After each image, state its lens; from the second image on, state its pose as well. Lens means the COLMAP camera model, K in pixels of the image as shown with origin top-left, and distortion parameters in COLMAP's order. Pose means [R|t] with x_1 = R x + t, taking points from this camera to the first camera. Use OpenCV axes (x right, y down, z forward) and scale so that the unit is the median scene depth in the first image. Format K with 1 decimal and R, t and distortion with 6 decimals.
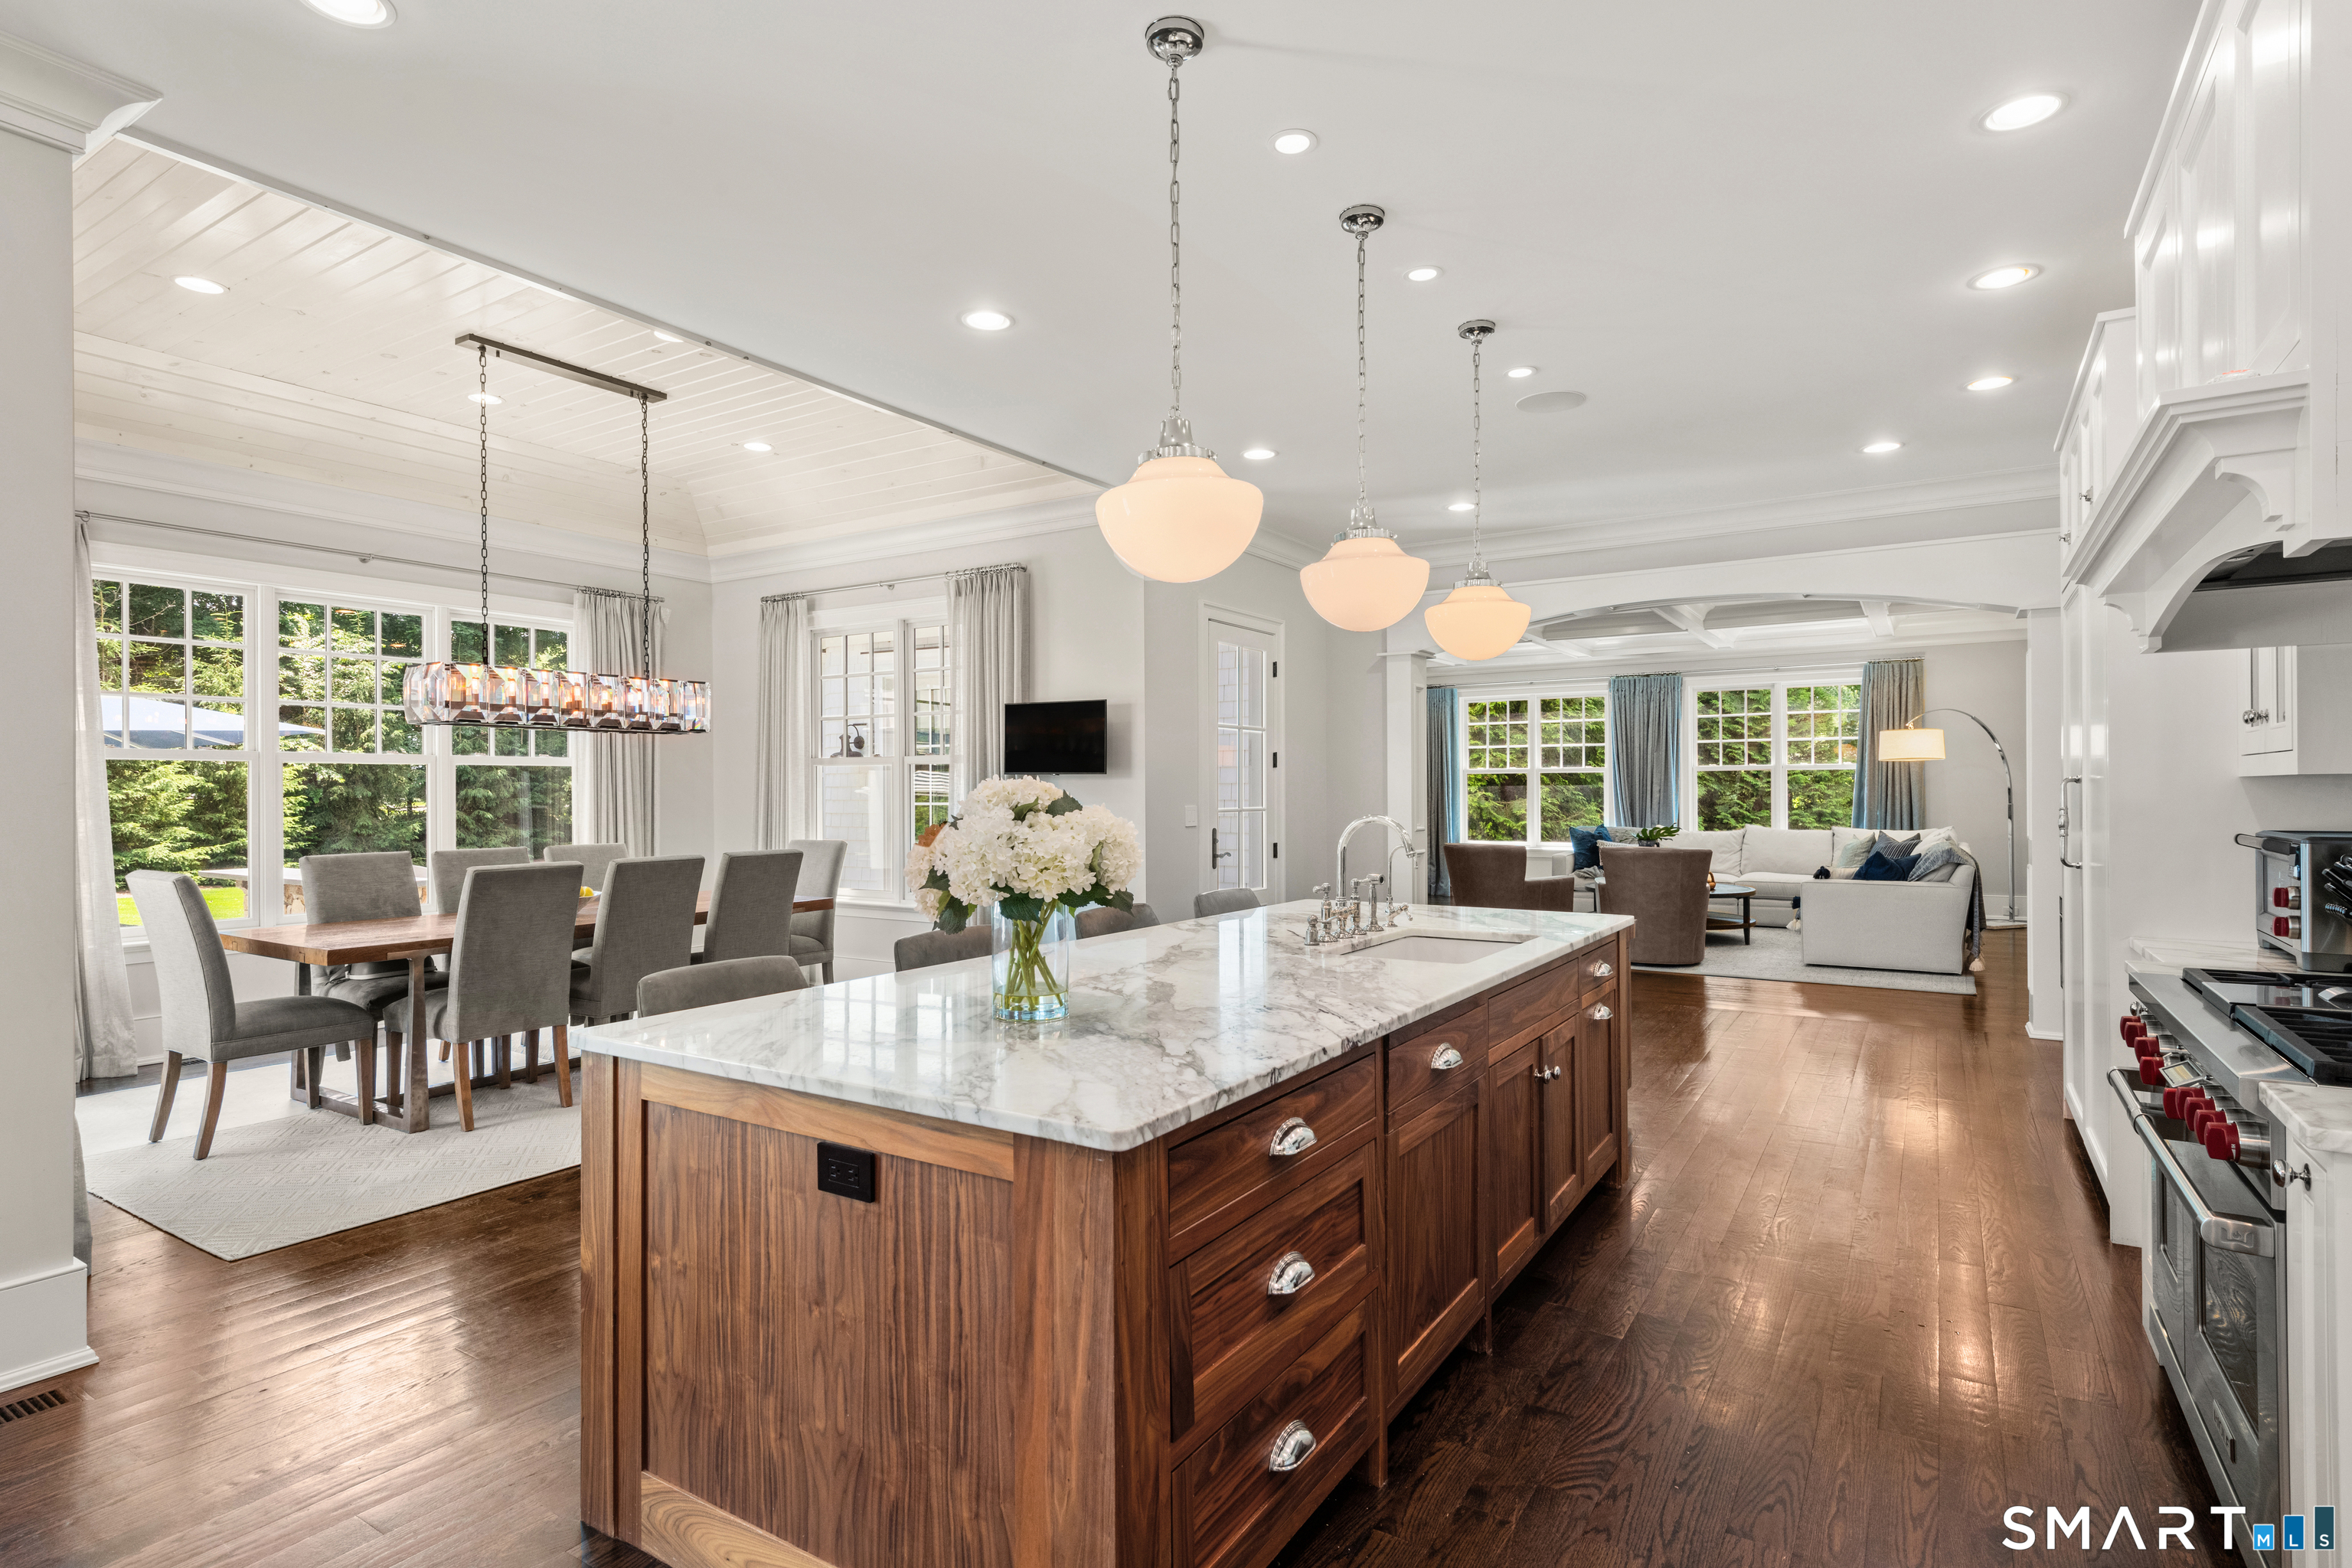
lens RADIAL K [[1200.5, 0, 1171.3], [0, 1200.5, 787.7], [0, 0, 1]] dist [0.004307, 0.000097]
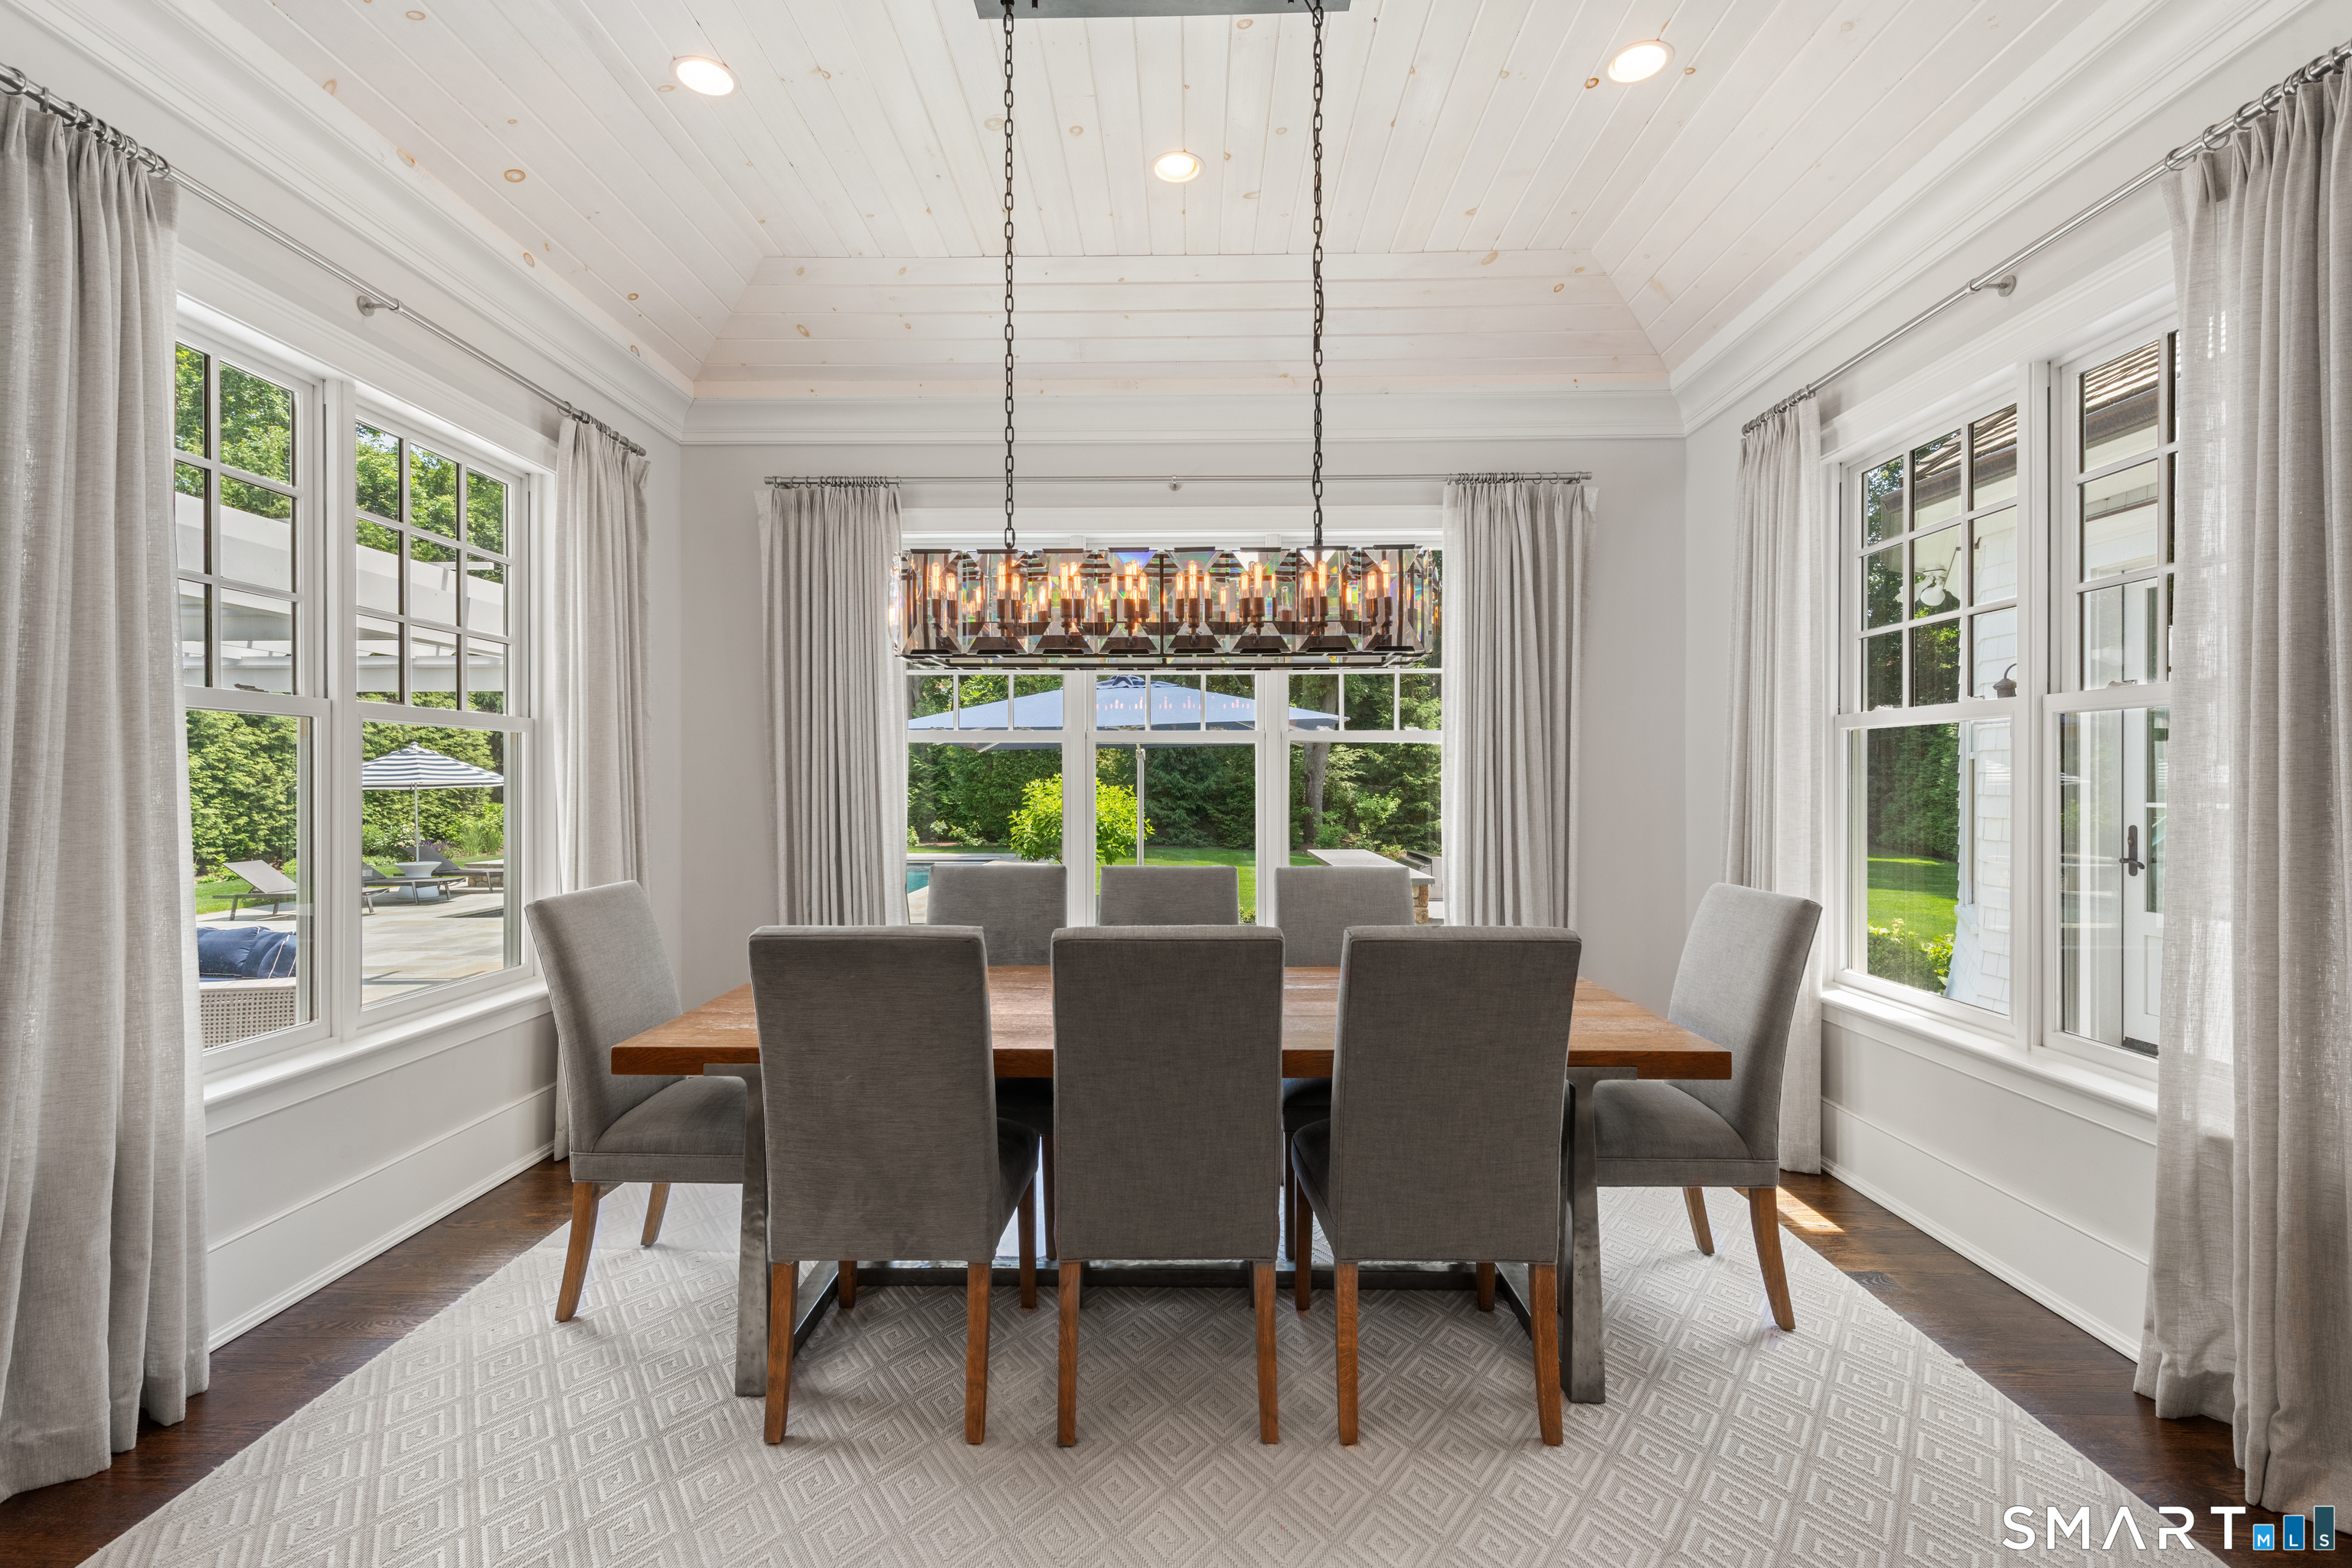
lens RADIAL K [[1042.9, 0, 1170.2], [0, 1042.9, 786.6], [0, 0, 1]] dist [0.000502, -0.000718]
pose [[0.519626, 0.009233, -0.854344, -0.073192], [-0.003878, 0.999957, 0.008448, 0.002250], [0.854385, -0.001076, 0.519640, 0.553420]]
